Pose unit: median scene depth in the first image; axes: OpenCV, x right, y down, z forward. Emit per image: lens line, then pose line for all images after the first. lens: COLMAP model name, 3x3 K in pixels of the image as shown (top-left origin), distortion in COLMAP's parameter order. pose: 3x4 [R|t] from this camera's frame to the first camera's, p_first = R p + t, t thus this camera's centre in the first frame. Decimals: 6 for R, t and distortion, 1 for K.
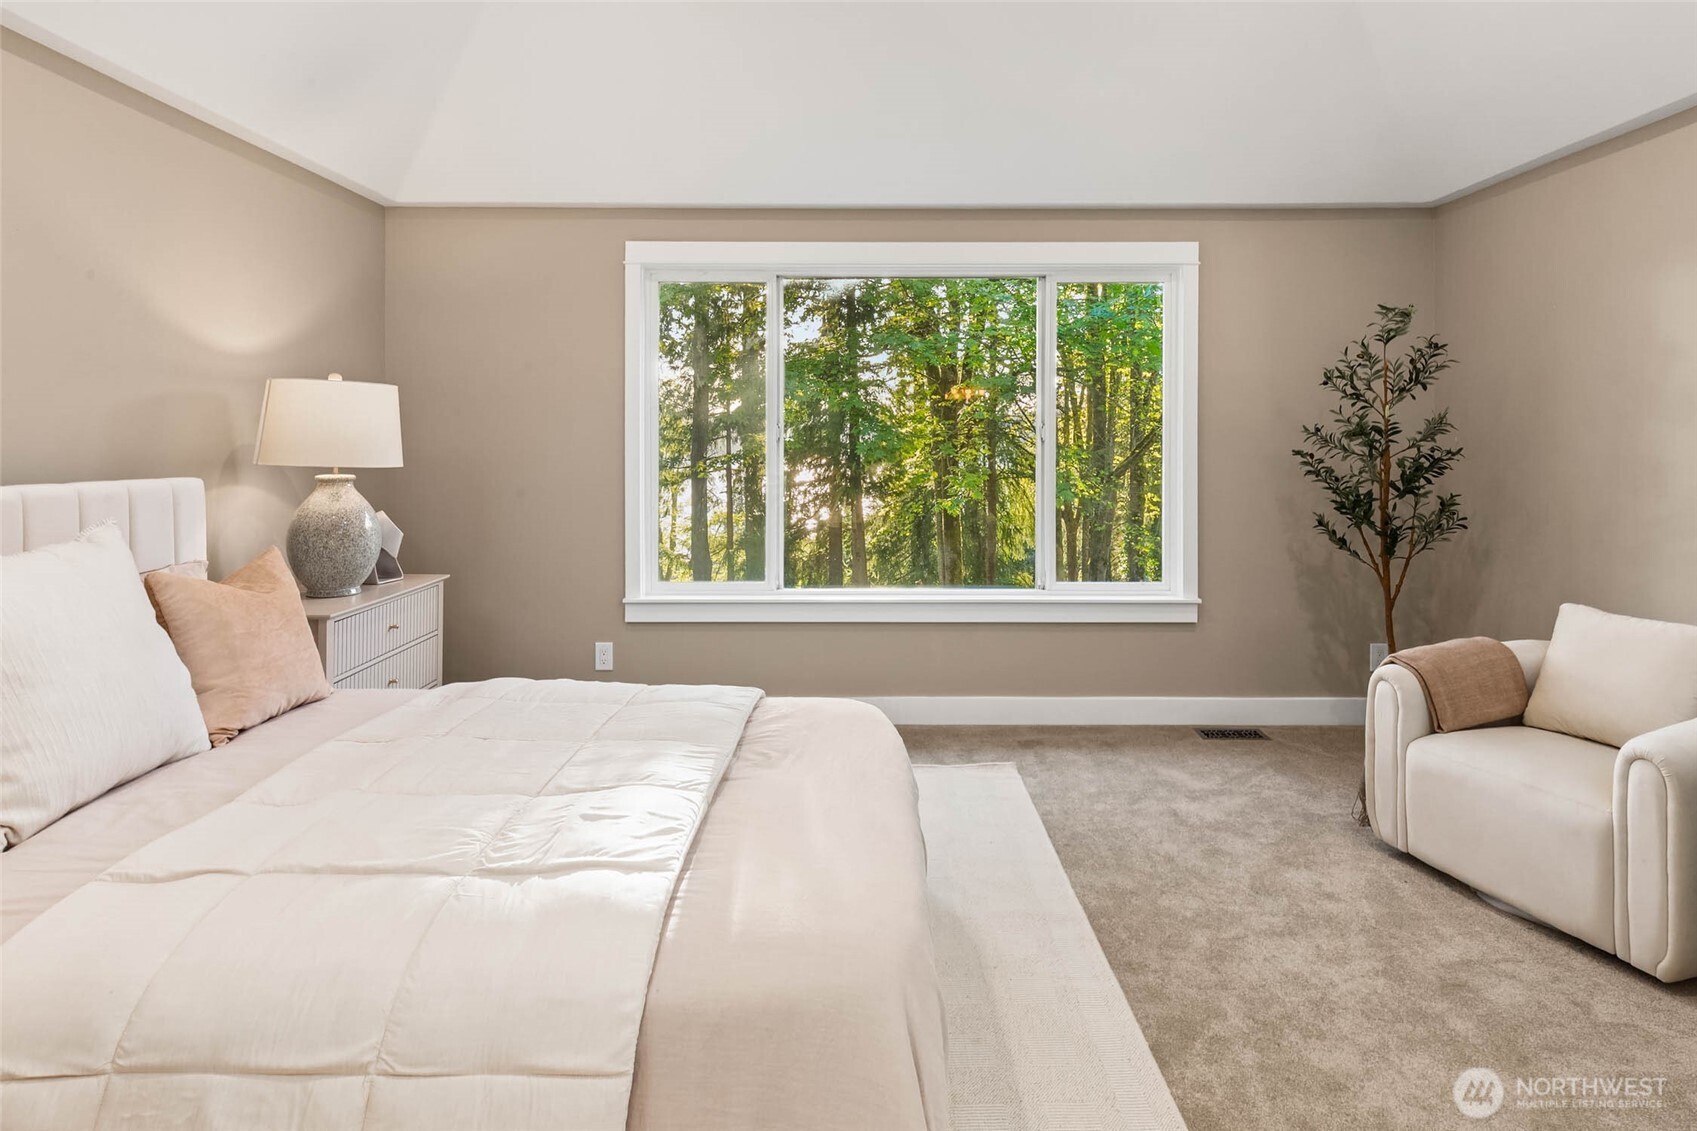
lens RADIAL K [[902.7, 0, 850.3], [0, 902.7, 443.4], [0, 0, 1]] dist [0.000158, -0.000261]
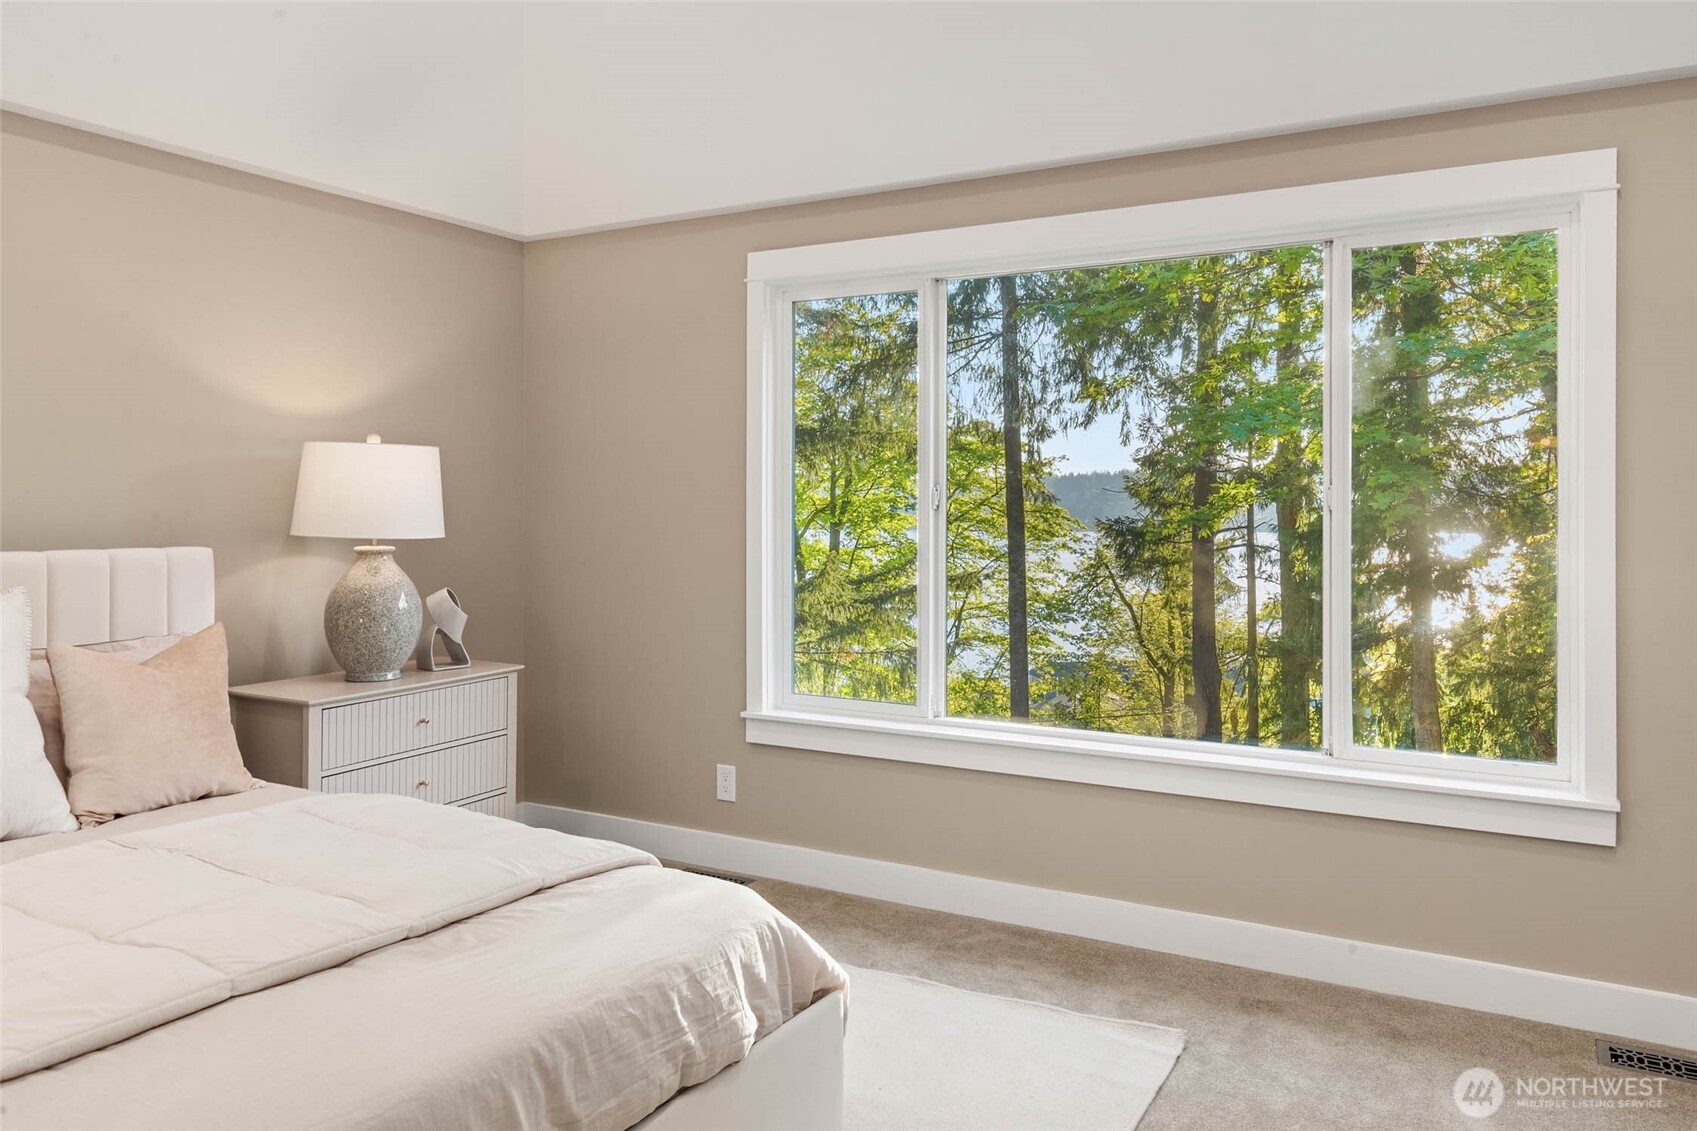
lens RADIAL K [[1199.7, 0, 849.0], [0, 1199.7, 496.9], [0, 0, 1]] dist [0.016131, 0.001404]
pose [[0.874368, -0.002056, -0.485258, 0.341524], [-0.002012, 0.999967, -0.007862, -0.005389], [0.485258, 0.007851, 0.874336, 0.140491]]
